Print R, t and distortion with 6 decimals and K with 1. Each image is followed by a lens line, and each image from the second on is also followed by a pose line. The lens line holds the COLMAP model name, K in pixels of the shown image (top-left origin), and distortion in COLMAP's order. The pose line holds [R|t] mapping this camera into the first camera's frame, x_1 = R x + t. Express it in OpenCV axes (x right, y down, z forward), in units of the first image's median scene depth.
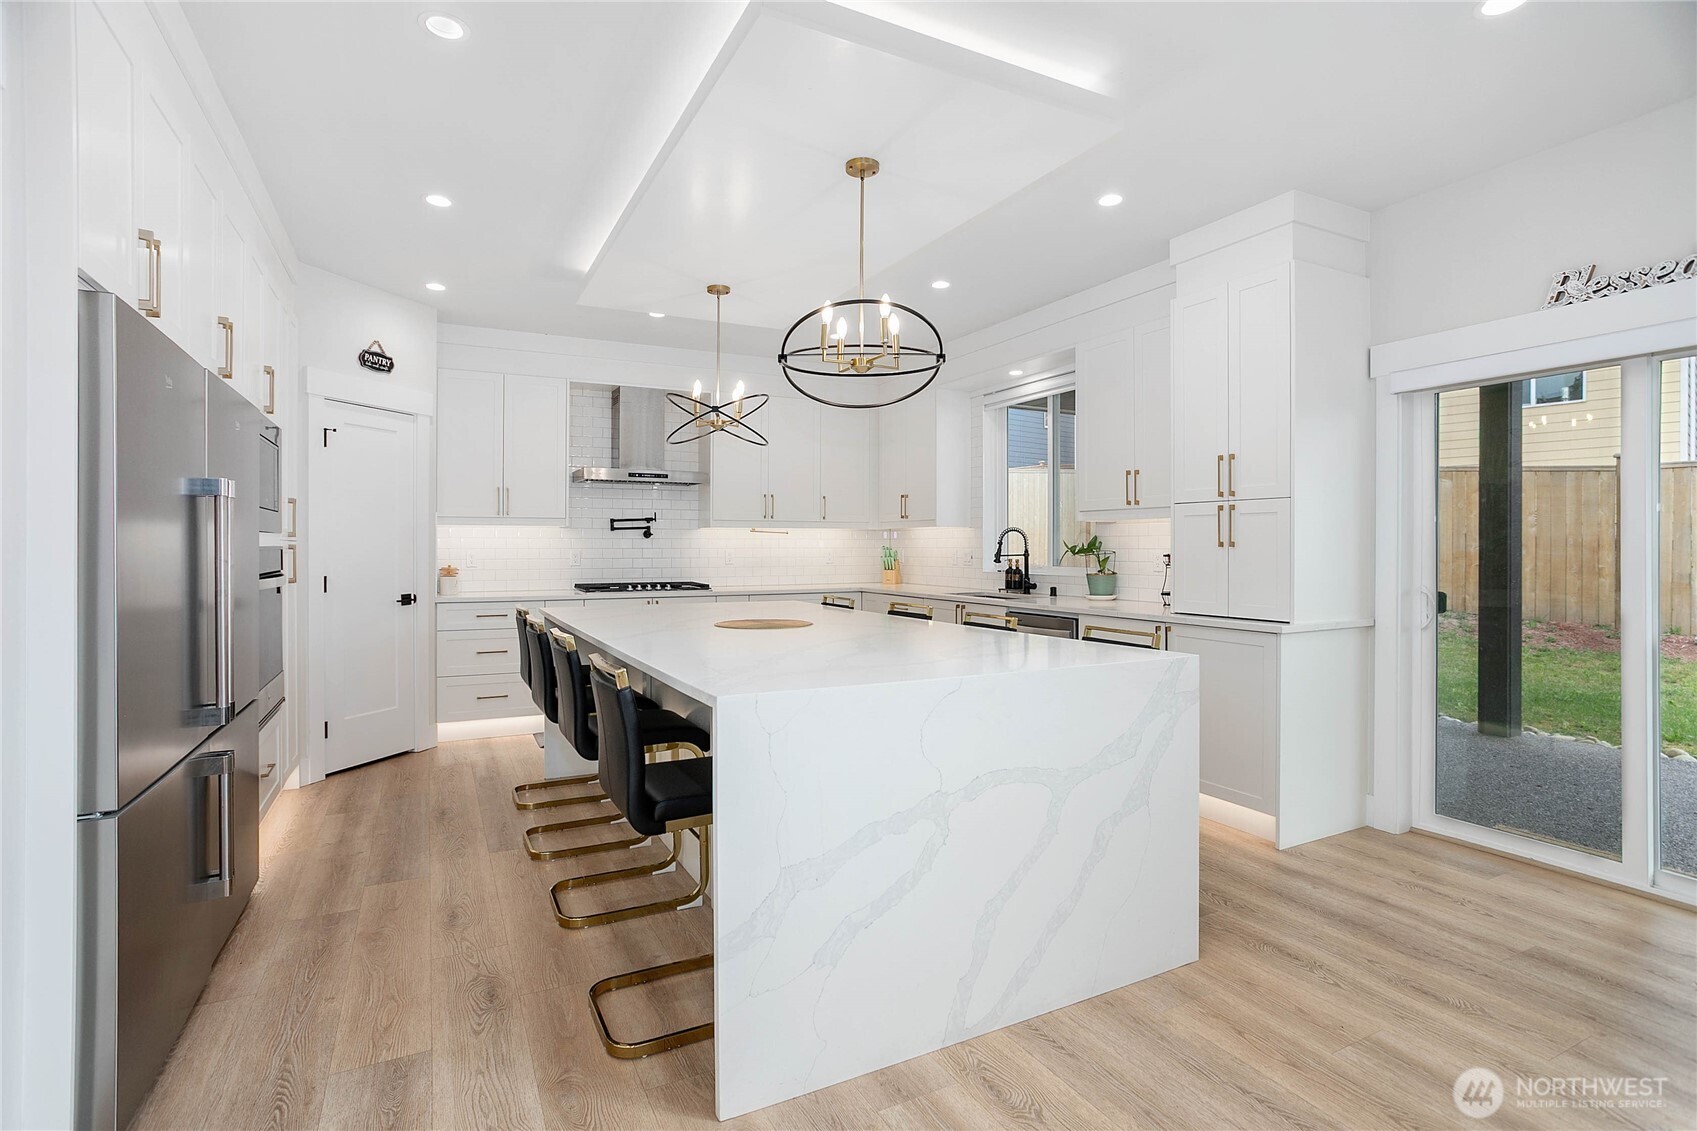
lens RADIAL K [[819.6, 0, 843.9], [0, 819.6, 555.2], [0, 0, 1]] dist [-0.052224, 0.033306]
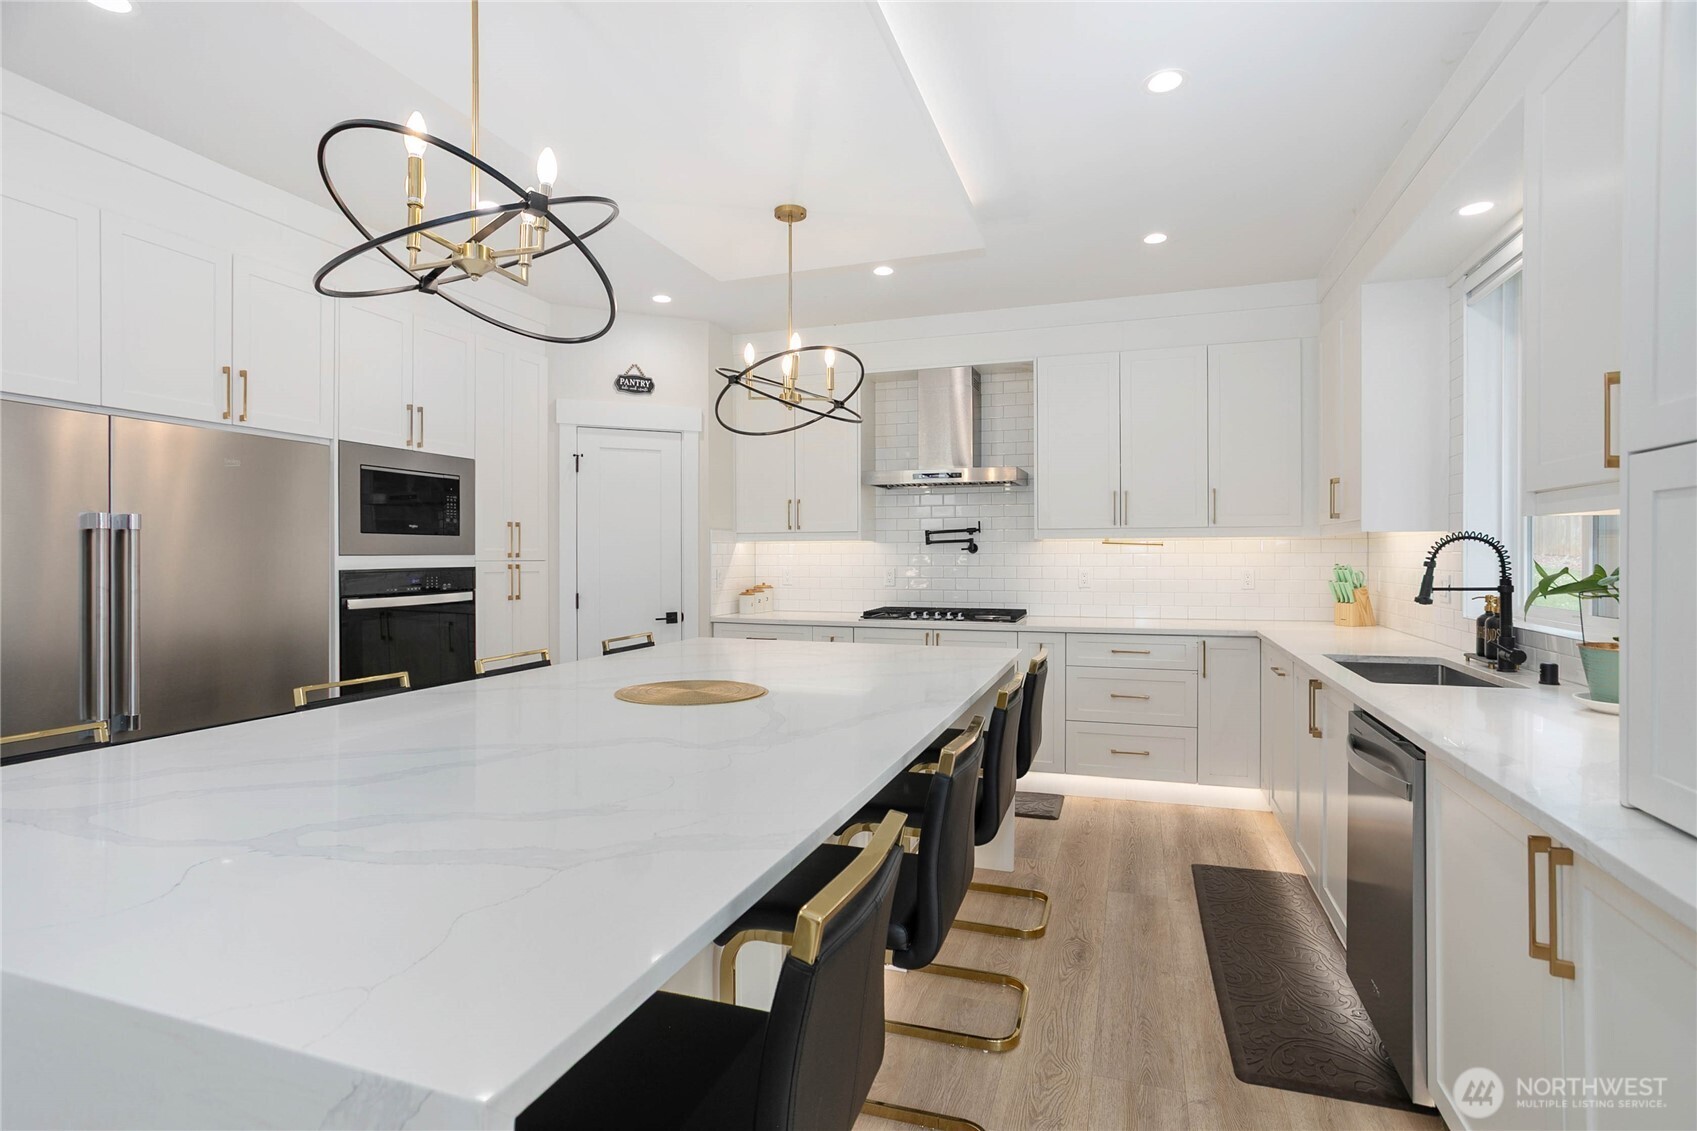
lens RADIAL K [[819.6, 0, 843.9], [0, 819.6, 555.2], [0, 0, 1]] dist [-0.052224, 0.033306]
pose [[0.685627, -0.001222, -0.727952, 0.336106], [-0.005108, 0.999966, -0.006490, -0.016811], [0.727935, 0.008168, 0.685598, 0.457831]]
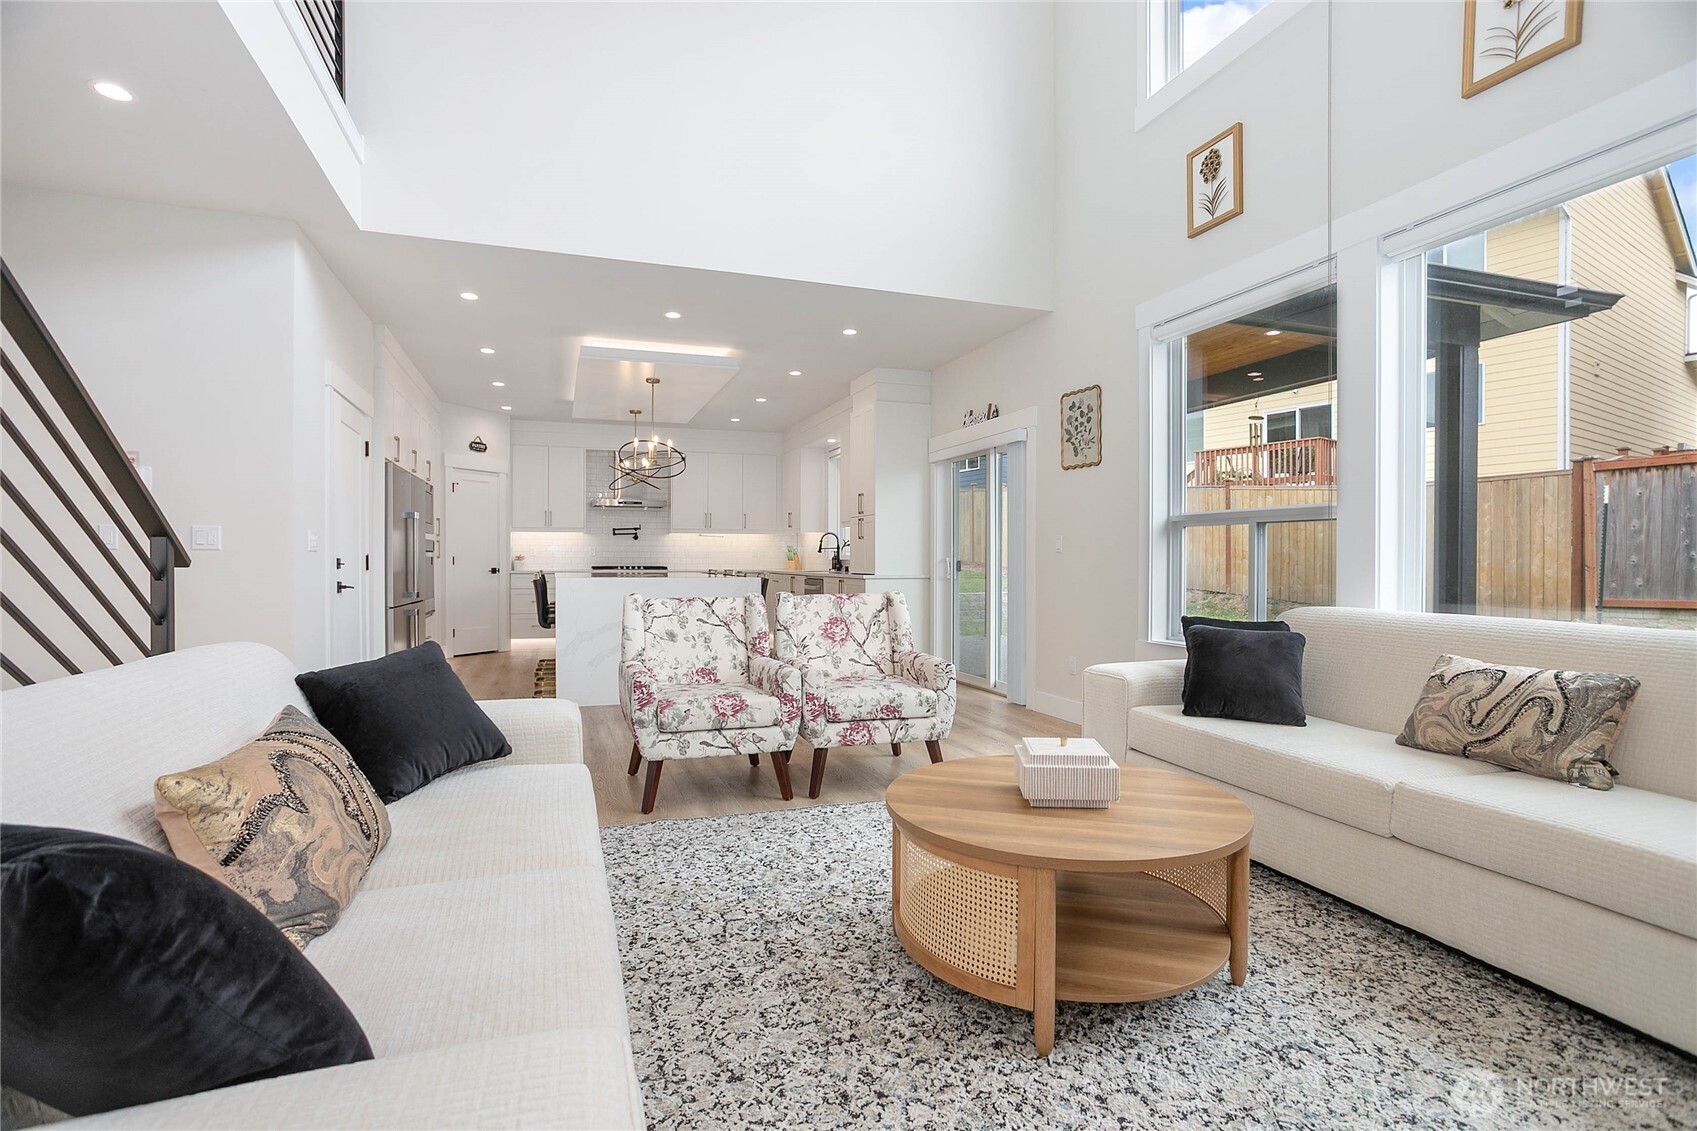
lens RADIAL K [[816.1, 0, 845.1], [0, 816.1, 562.9], [0, 0, 1]] dist [-0.053983, 0.033886]
pose [[0.991214, 0.001314, -0.132259, 0.519203], [-0.002177, 0.999977, -0.006384, 0.046247], [0.132248, 0.006616, 0.991195, -0.758121]]
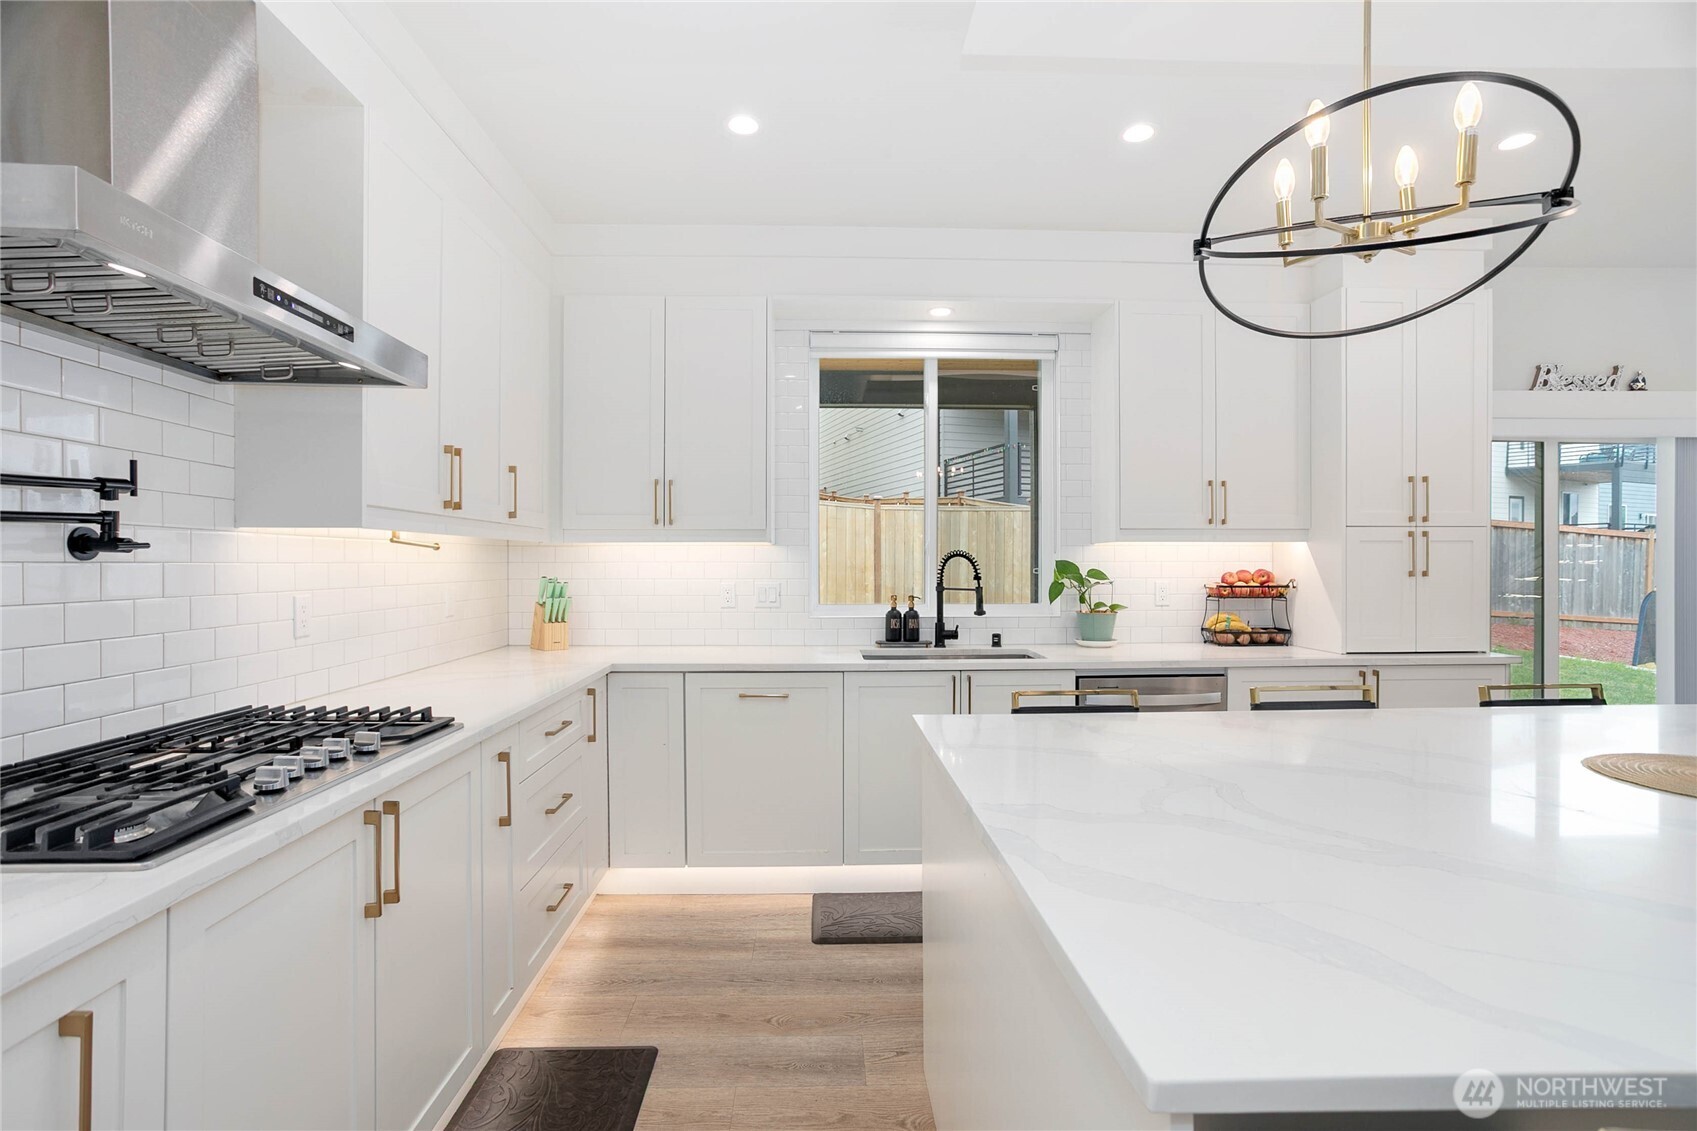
lens RADIAL K [[819.6, 0, 843.9], [0, 819.6, 555.2], [0, 0, 1]] dist [-0.052224, 0.033306]
pose [[0.428989, 0.009240, 0.903262, -0.466333], [0.010955, 0.999821, -0.015431, -0.020323], [-0.903243, 0.016515, 0.428811, 0.885158]]
